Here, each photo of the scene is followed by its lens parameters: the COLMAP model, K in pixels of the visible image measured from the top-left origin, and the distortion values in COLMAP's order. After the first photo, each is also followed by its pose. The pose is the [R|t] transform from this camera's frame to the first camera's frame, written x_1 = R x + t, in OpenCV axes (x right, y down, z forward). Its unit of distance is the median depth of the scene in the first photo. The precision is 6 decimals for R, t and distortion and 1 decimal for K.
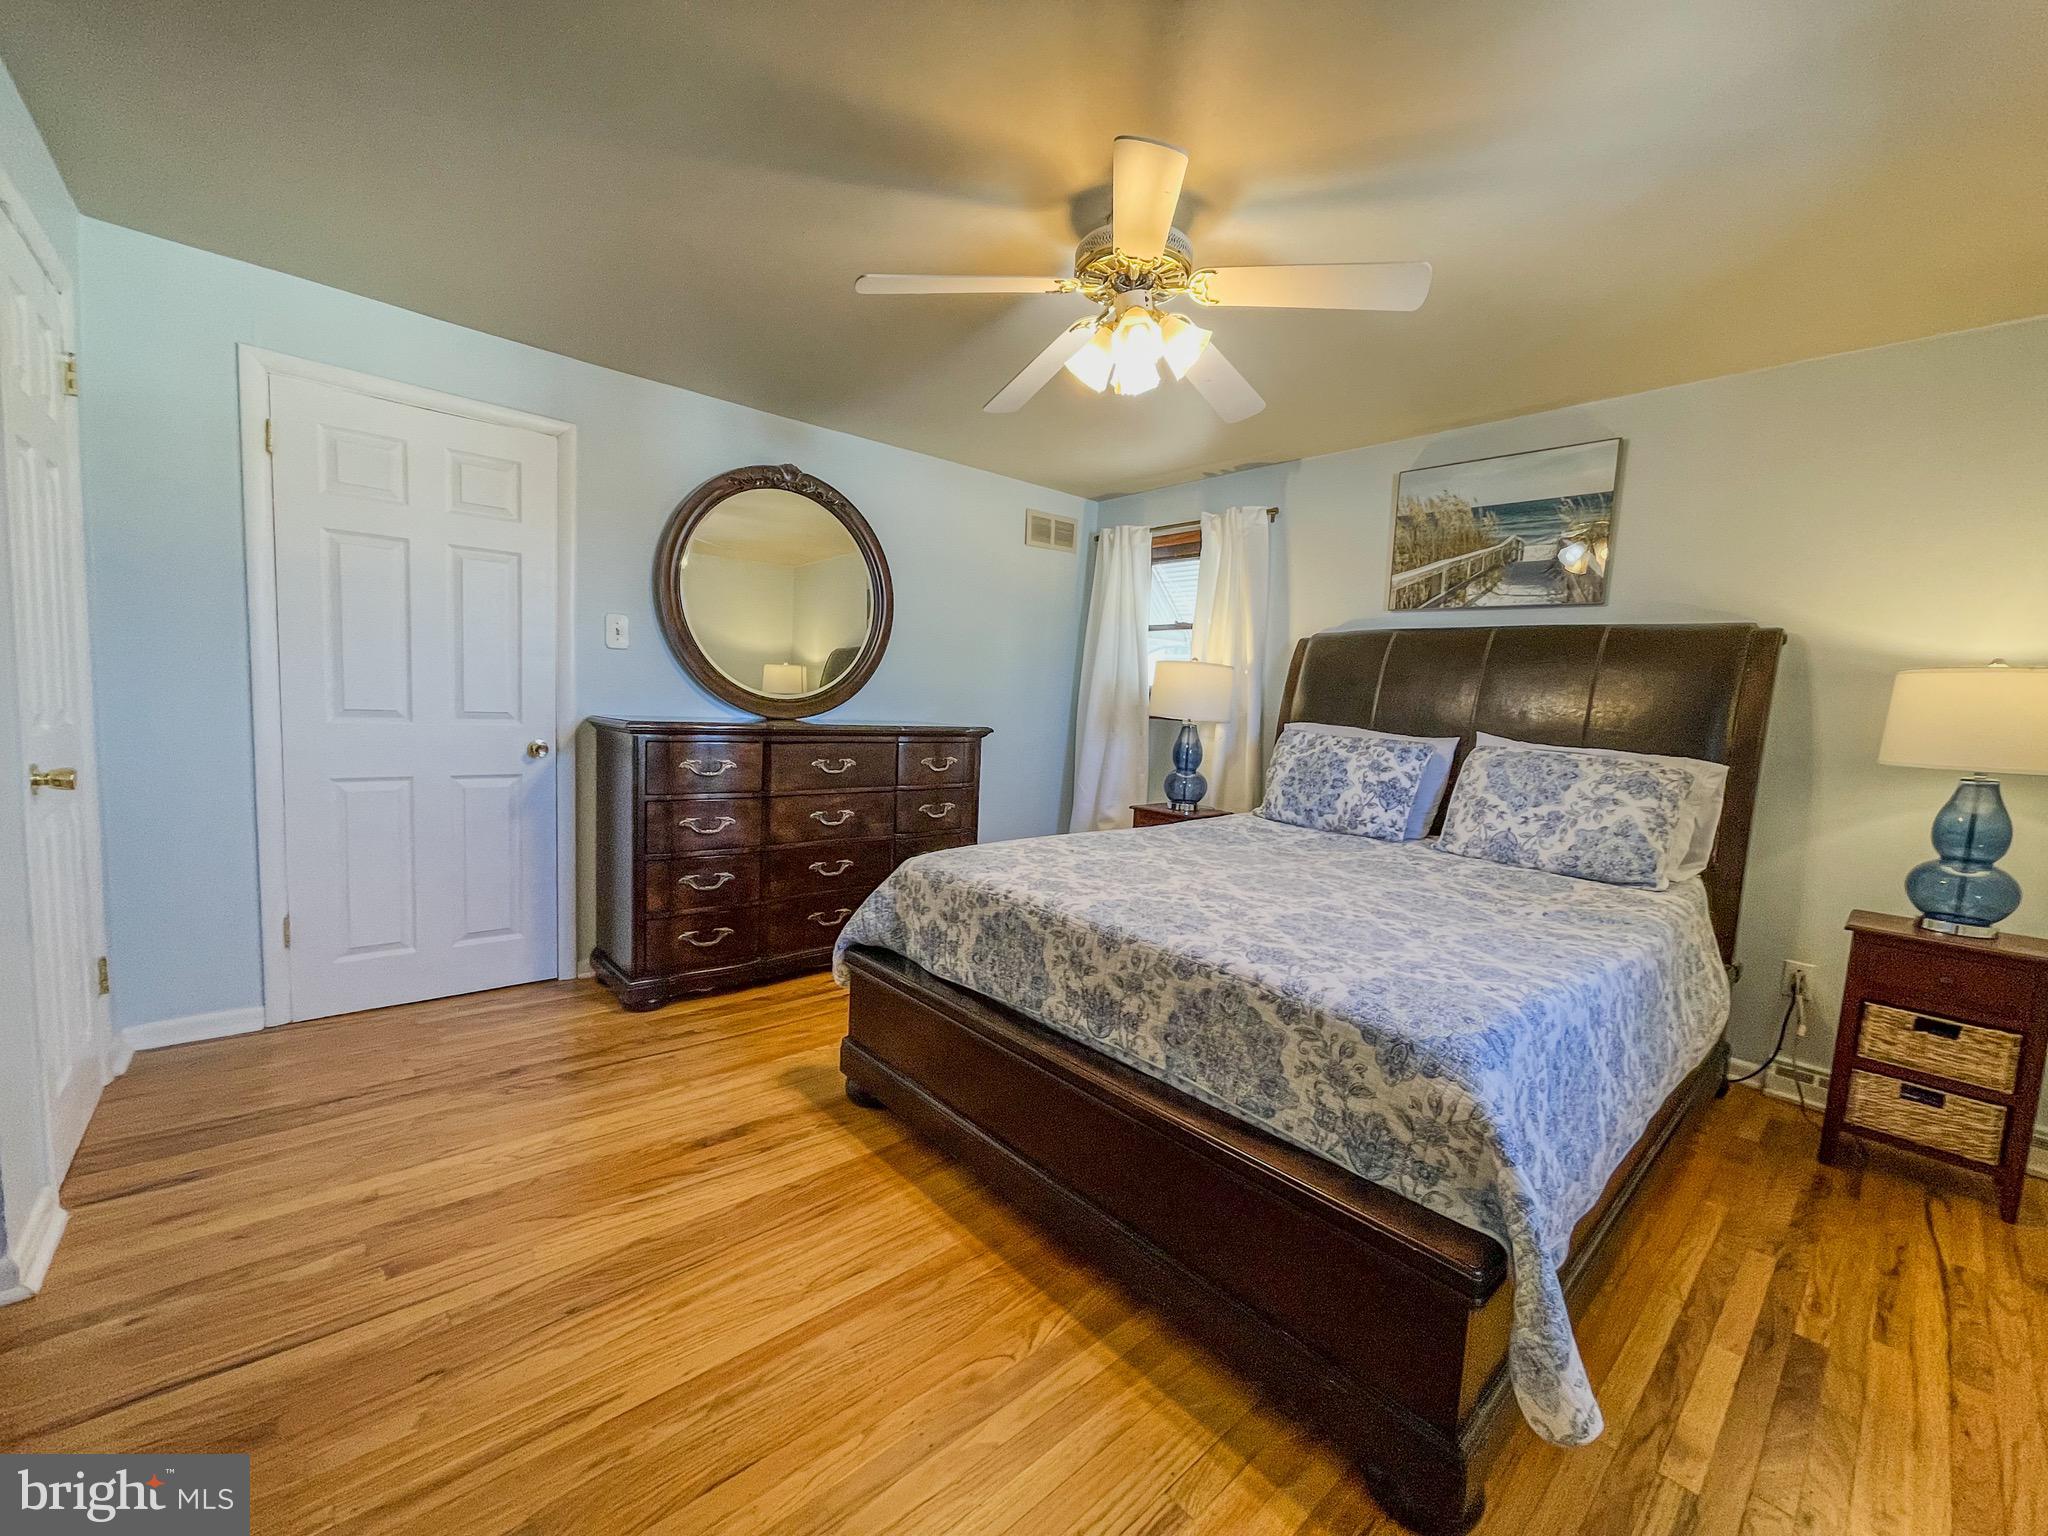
lens RADIAL K [[820.1, 0, 1022.7], [0, 820.1, 775.6], [0, 0, 1]] dist [-0.003110, 0.000216]
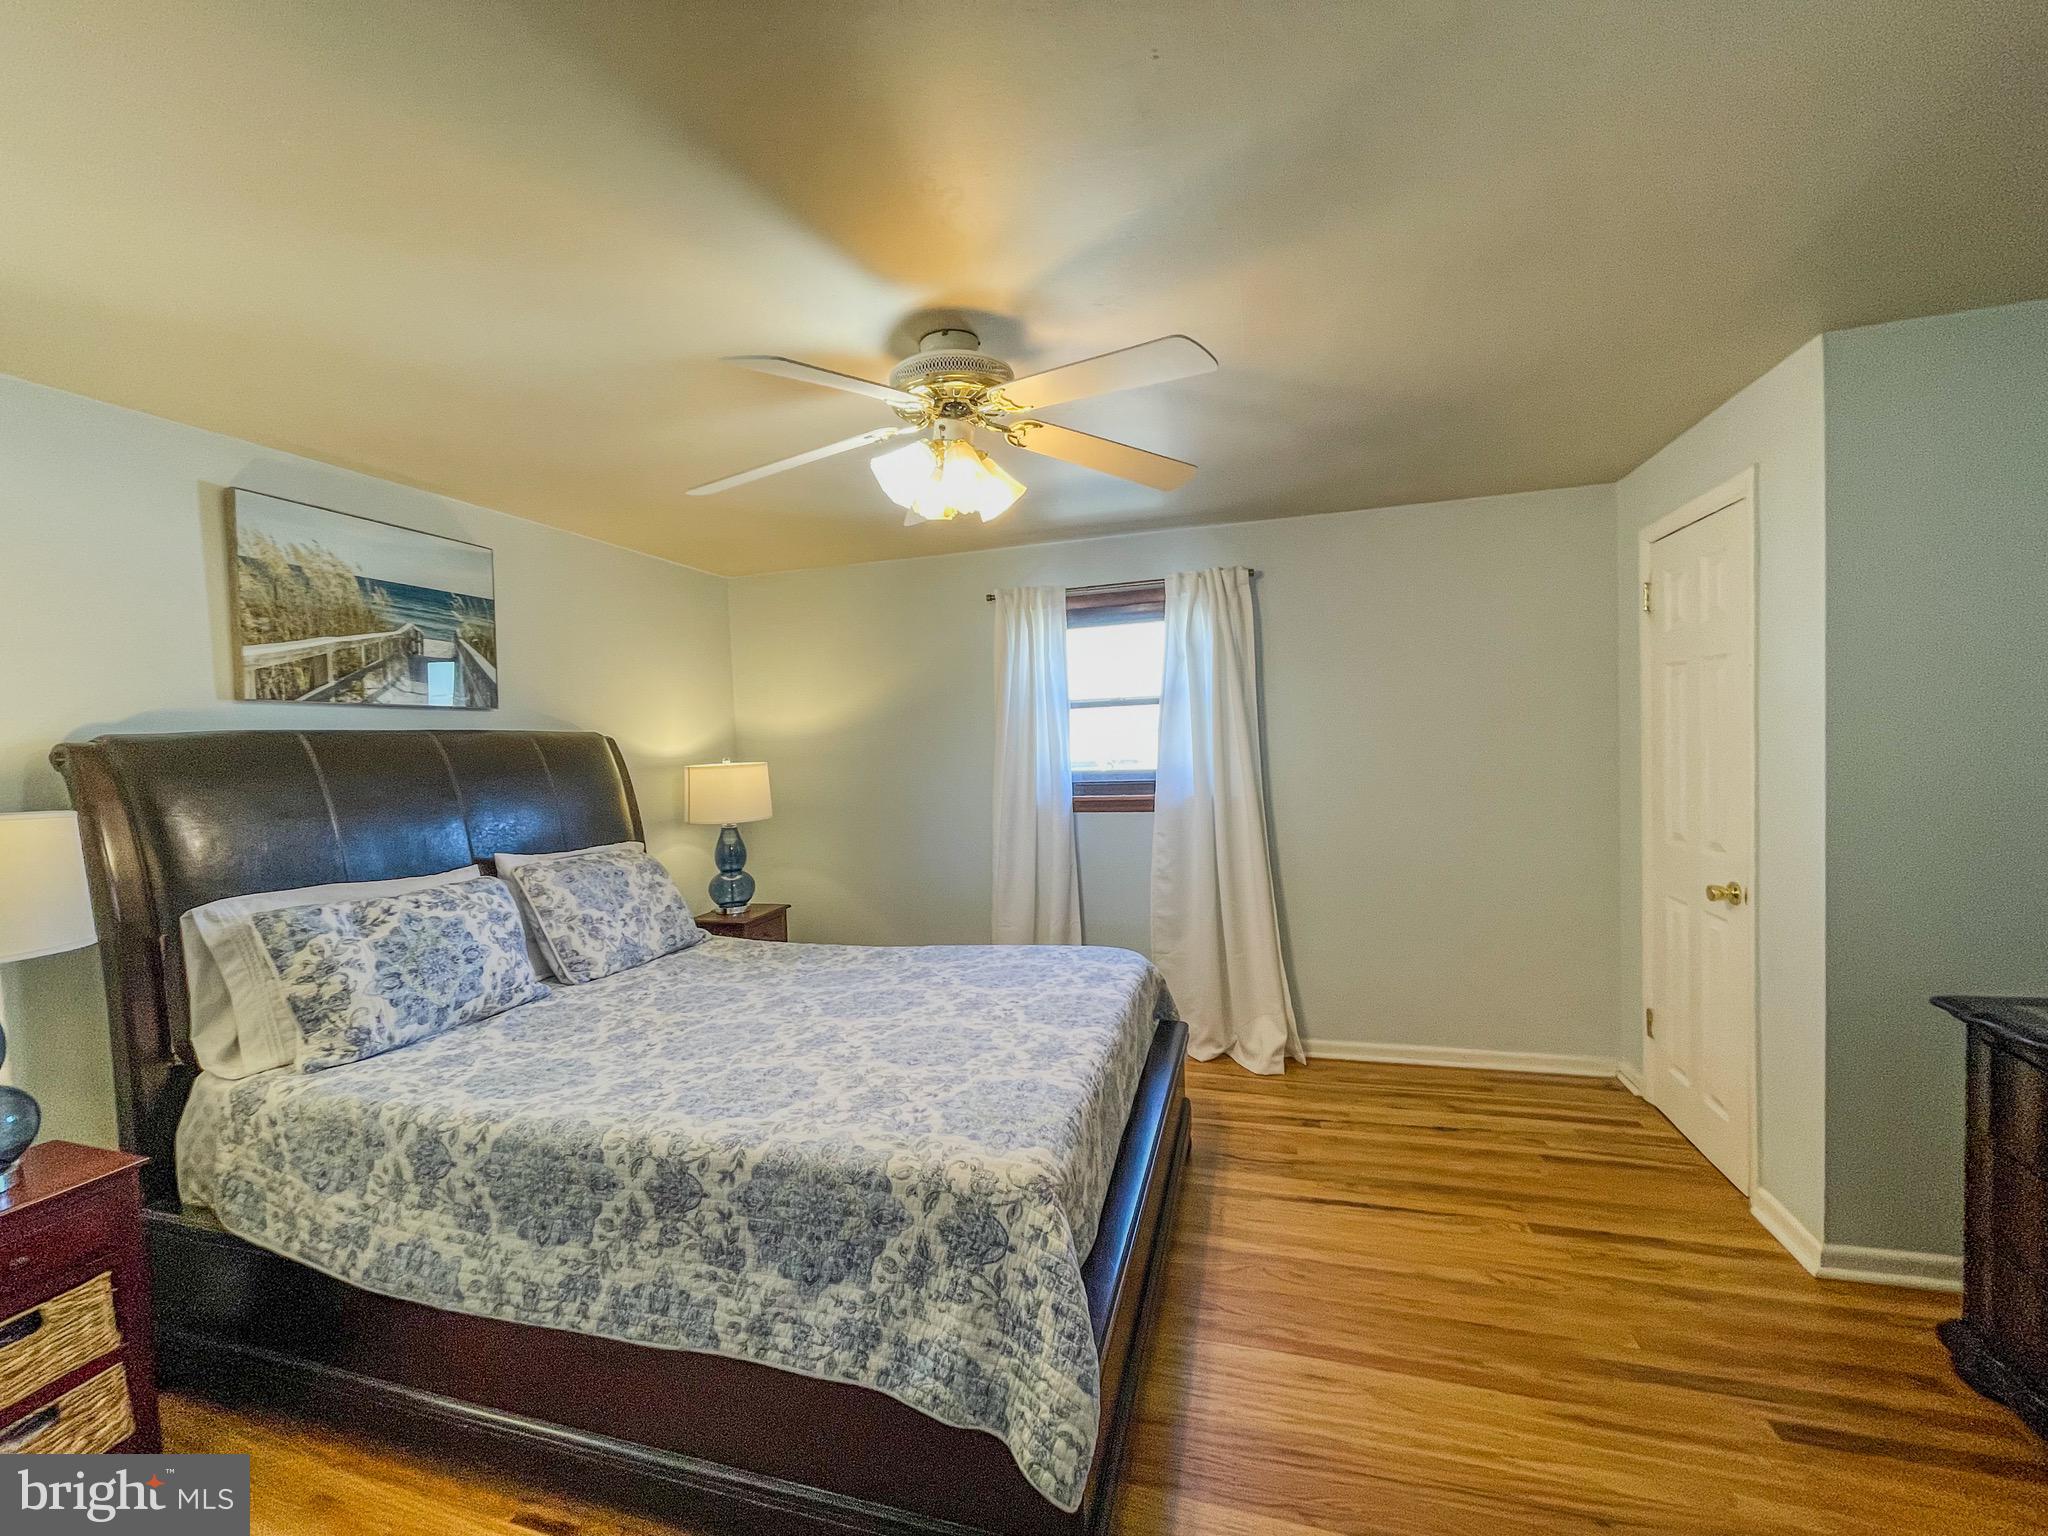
lens RADIAL K [[820.1, 0, 1005.4], [0, 820.1, 776.1], [0, 0, 1]] dist [-0.003110, 0.000216]
pose [[-0.514528, -0.066739, 0.854873, -0.475238], [0.098016, 0.985854, 0.135958, -0.203161], [-0.851853, 0.153745, -0.500708, 0.975106]]
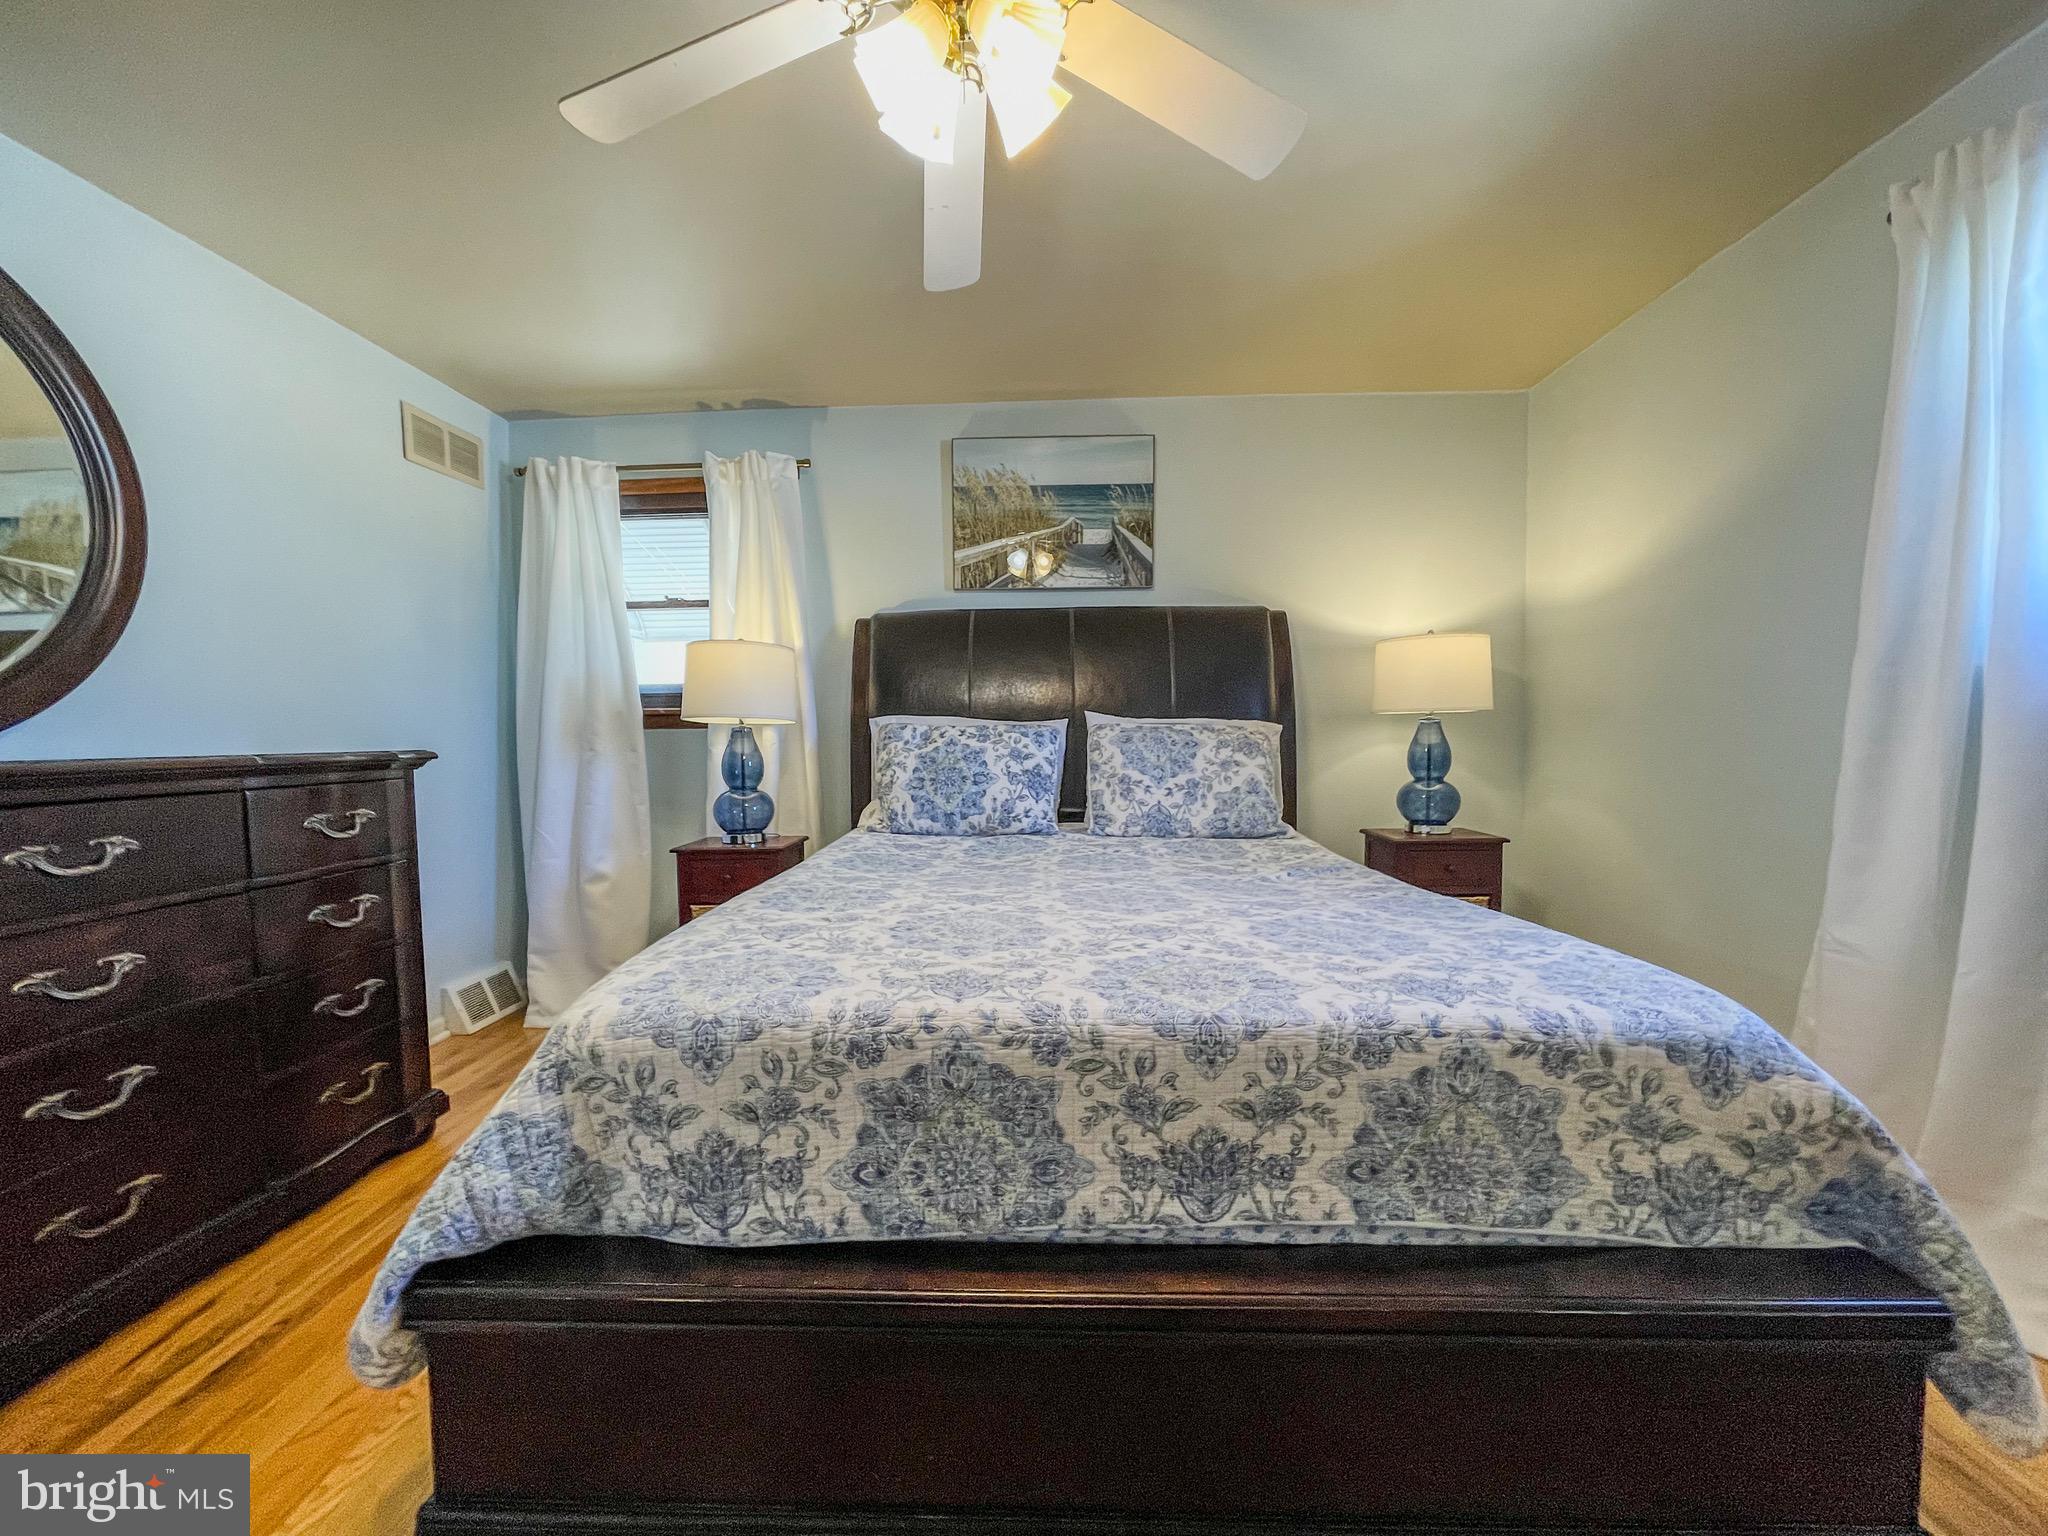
lens RADIAL K [[820.1, 0, 1015.2], [0, 820.1, 773.3], [0, 0, 1]] dist [-0.003110, 0.000216]
pose [[0.690429, -0.093657, 0.717311, -0.213739], [0.116763, 0.993010, 0.017267, -0.006351], [-0.713914, 0.071834, 0.696539, 0.390312]]
